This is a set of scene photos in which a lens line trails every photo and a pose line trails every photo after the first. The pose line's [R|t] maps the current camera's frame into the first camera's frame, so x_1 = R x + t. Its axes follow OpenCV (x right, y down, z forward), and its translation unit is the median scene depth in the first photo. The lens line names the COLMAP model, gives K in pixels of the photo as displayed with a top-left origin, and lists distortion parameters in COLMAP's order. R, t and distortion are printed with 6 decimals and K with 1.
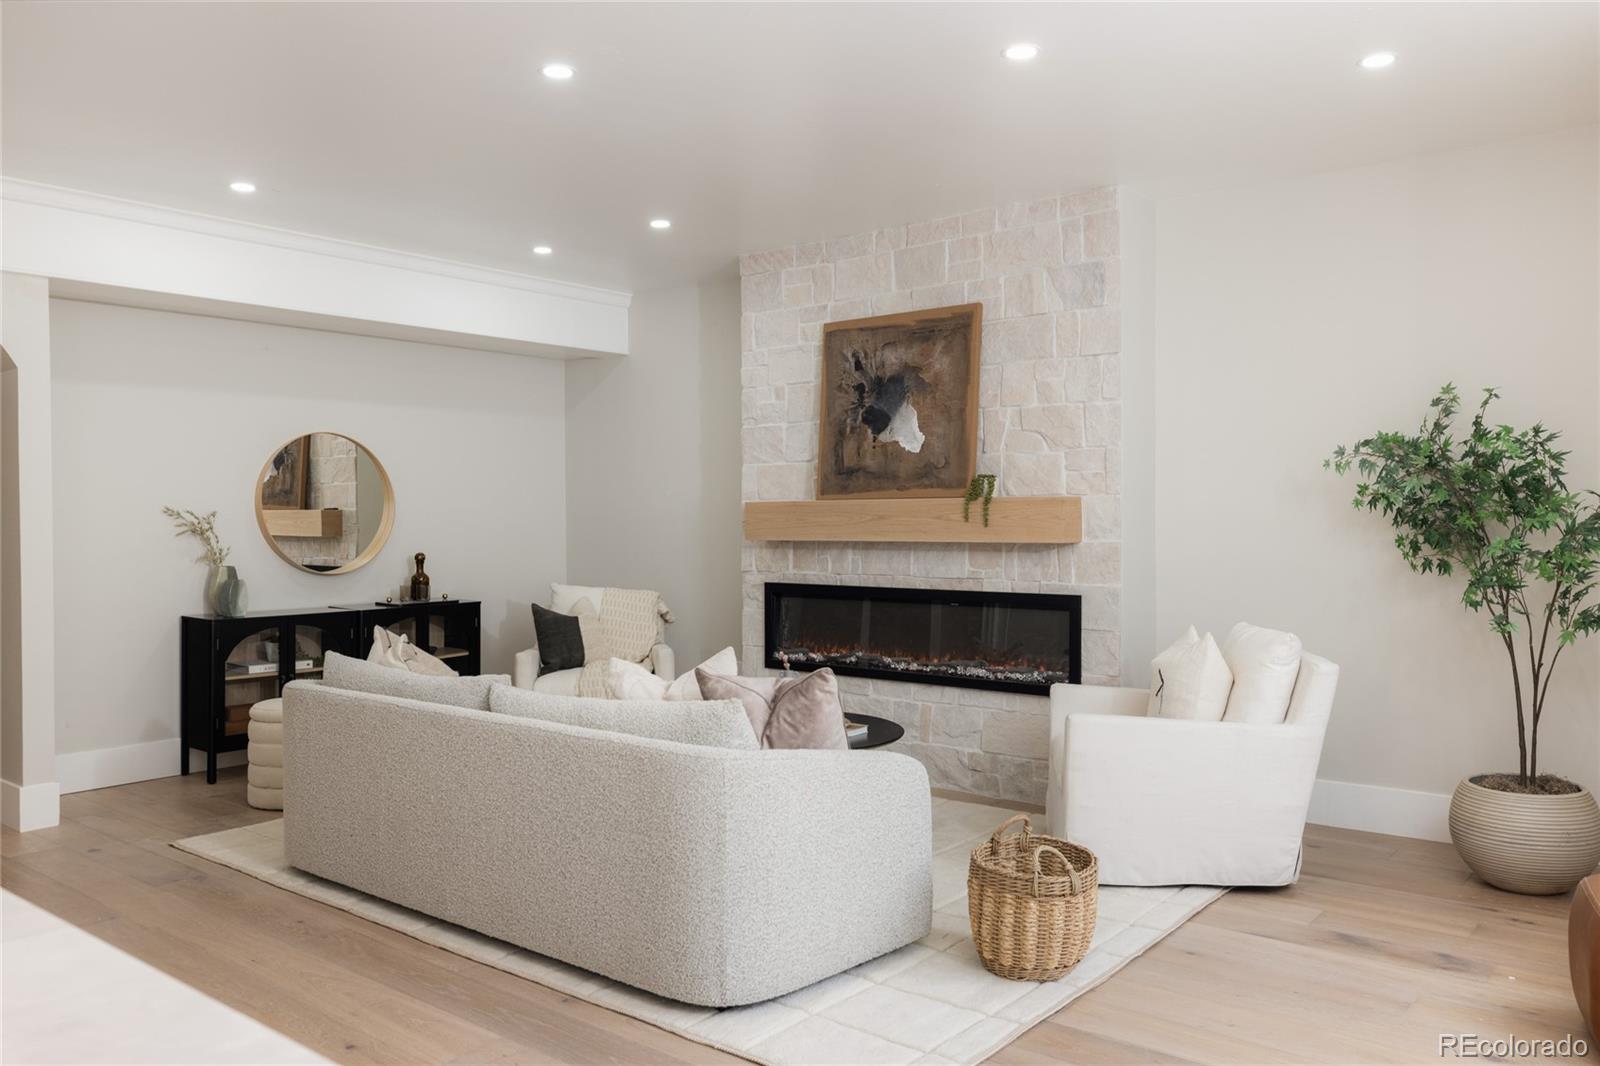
lens RADIAL K [[1213.4, 0, 800.7], [0, 1213.4, 524.1], [0, 0, 1]] dist [0.013961, -0.005270]
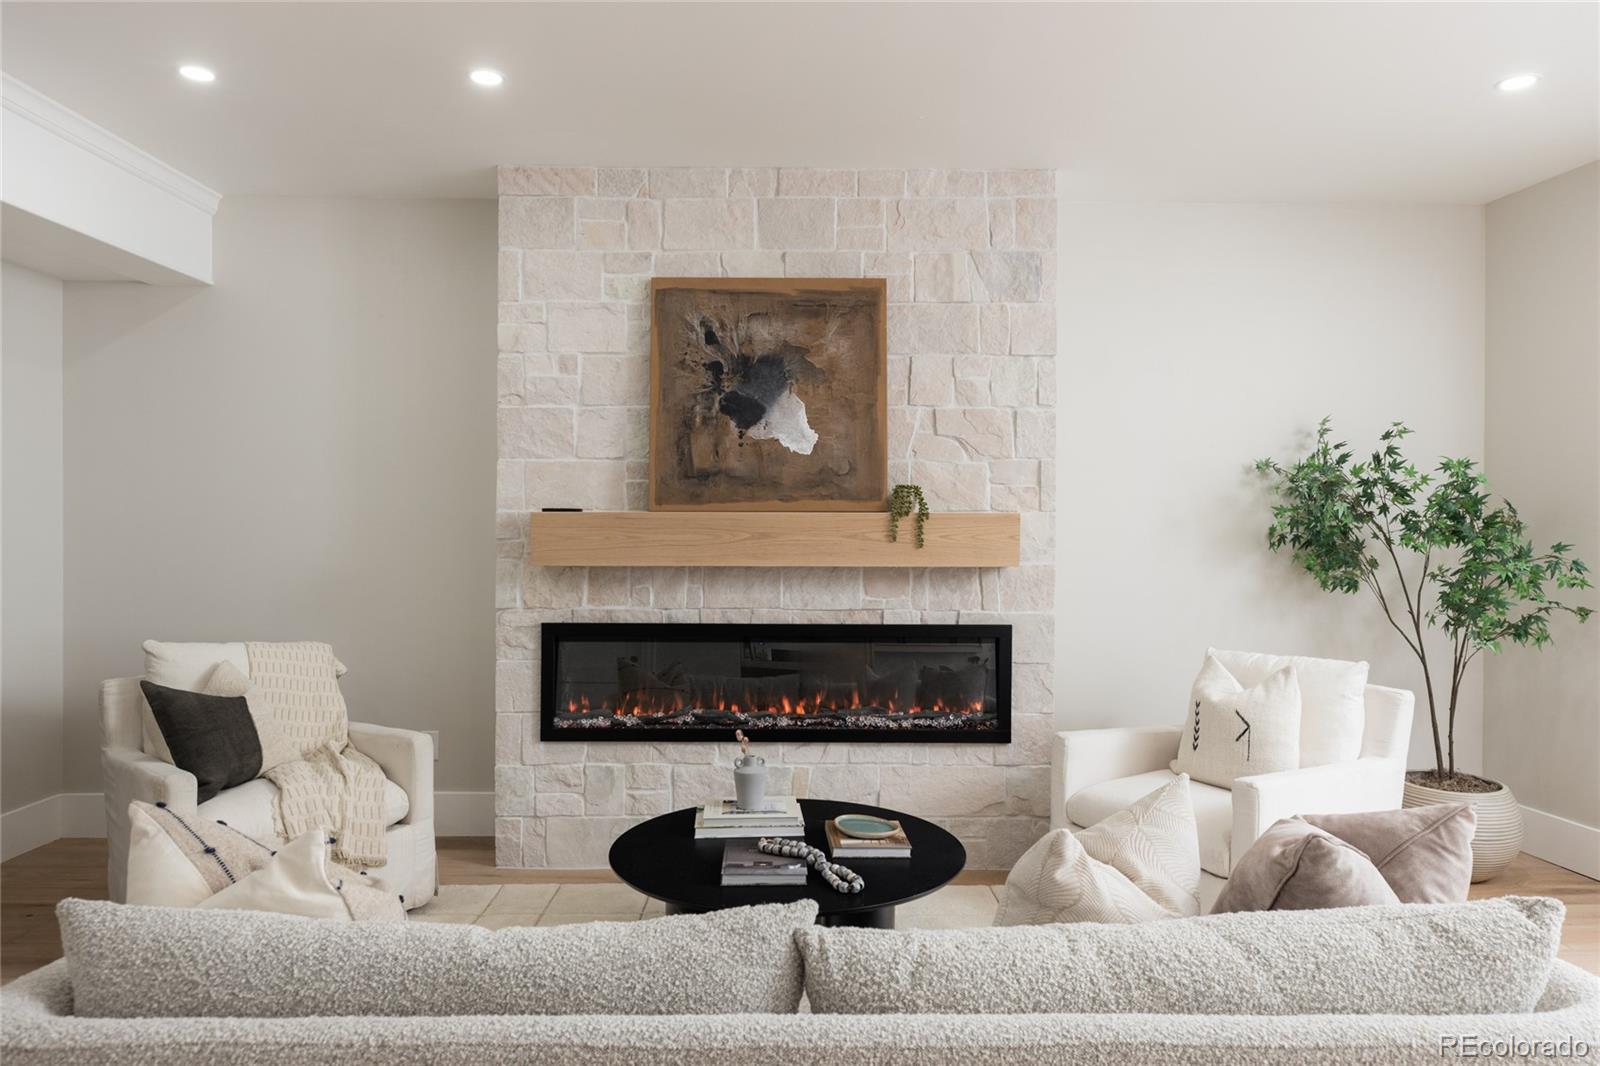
lens RADIAL K [[1034.2, 0, 801.6], [0, 1034.2, 521.7], [0, 0, 1]] dist [0.011009, -0.001441]
pose [[0.768315, 0.006946, 0.640034, -0.342230], [-0.004025, 0.999974, -0.006019, -0.010701], [-0.640059, 0.002048, 0.768323, 0.477706]]
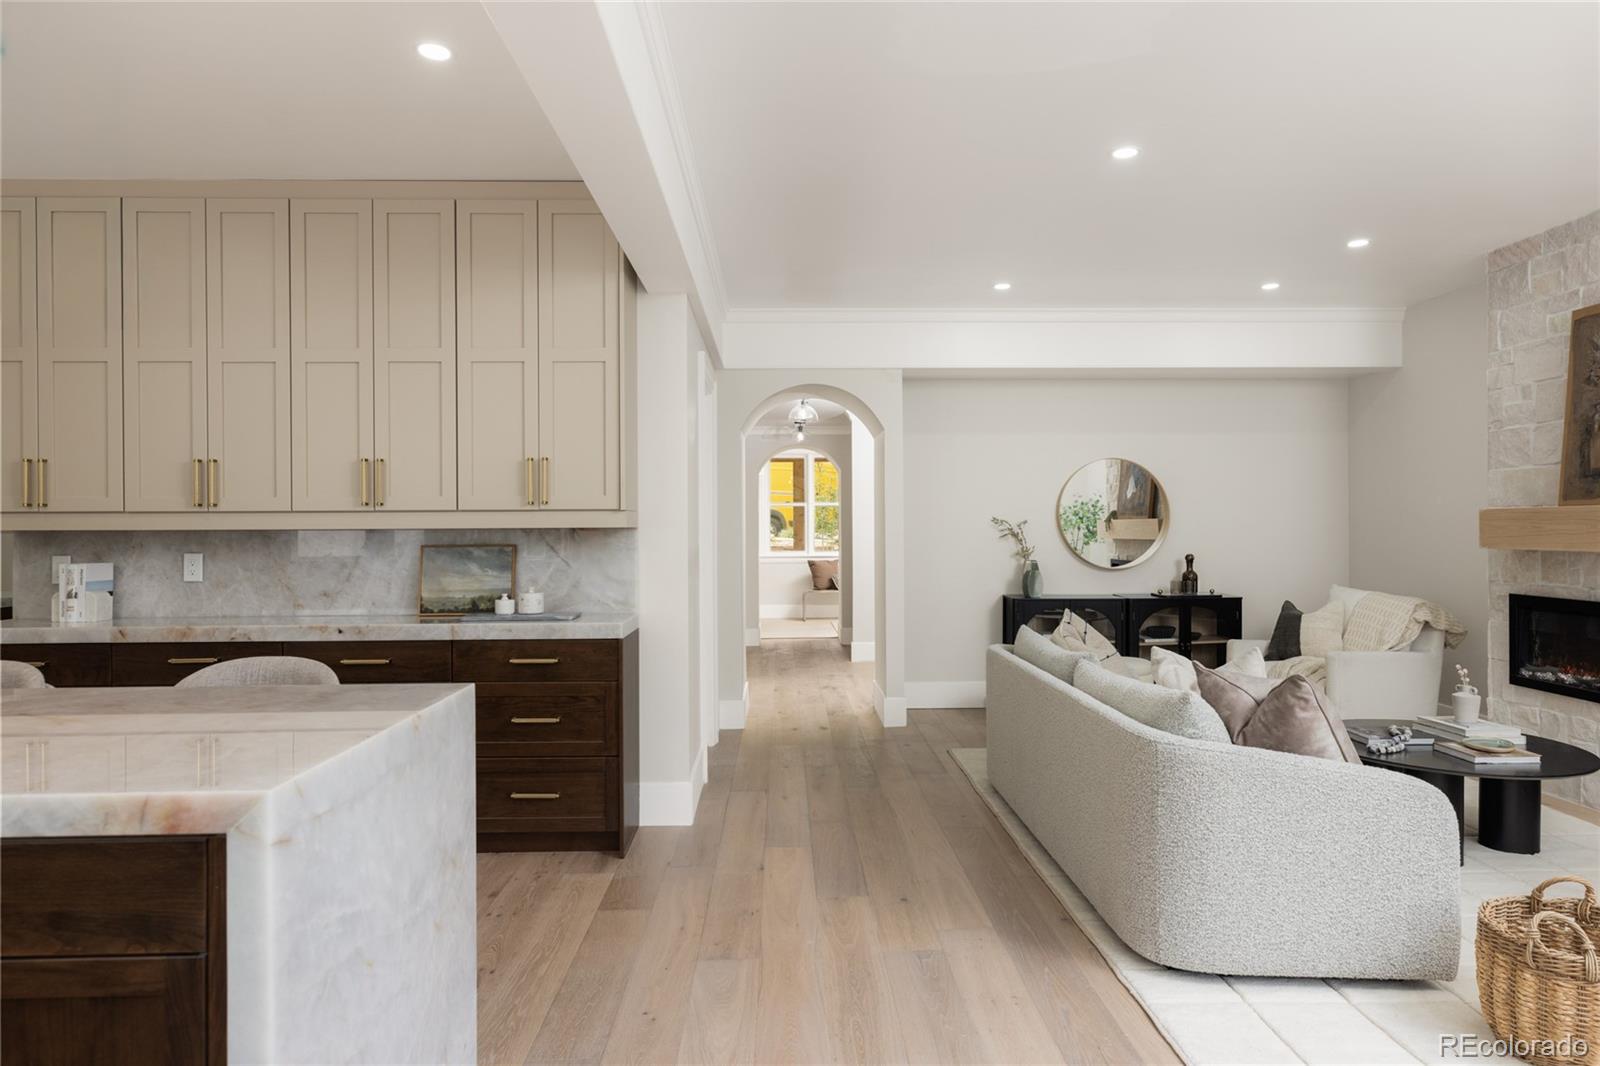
lens RADIAL K [[991.1, 0, 797.1], [0, 991.1, 526.7], [0, 0, 1]] dist [-0.001753, 0.006672]
pose [[0.644059, 0.002607, -0.764971, 0.228738], [-0.004812, 0.999988, -0.000643, -0.001259], [0.764961, 0.004096, 0.644064, 0.086290]]
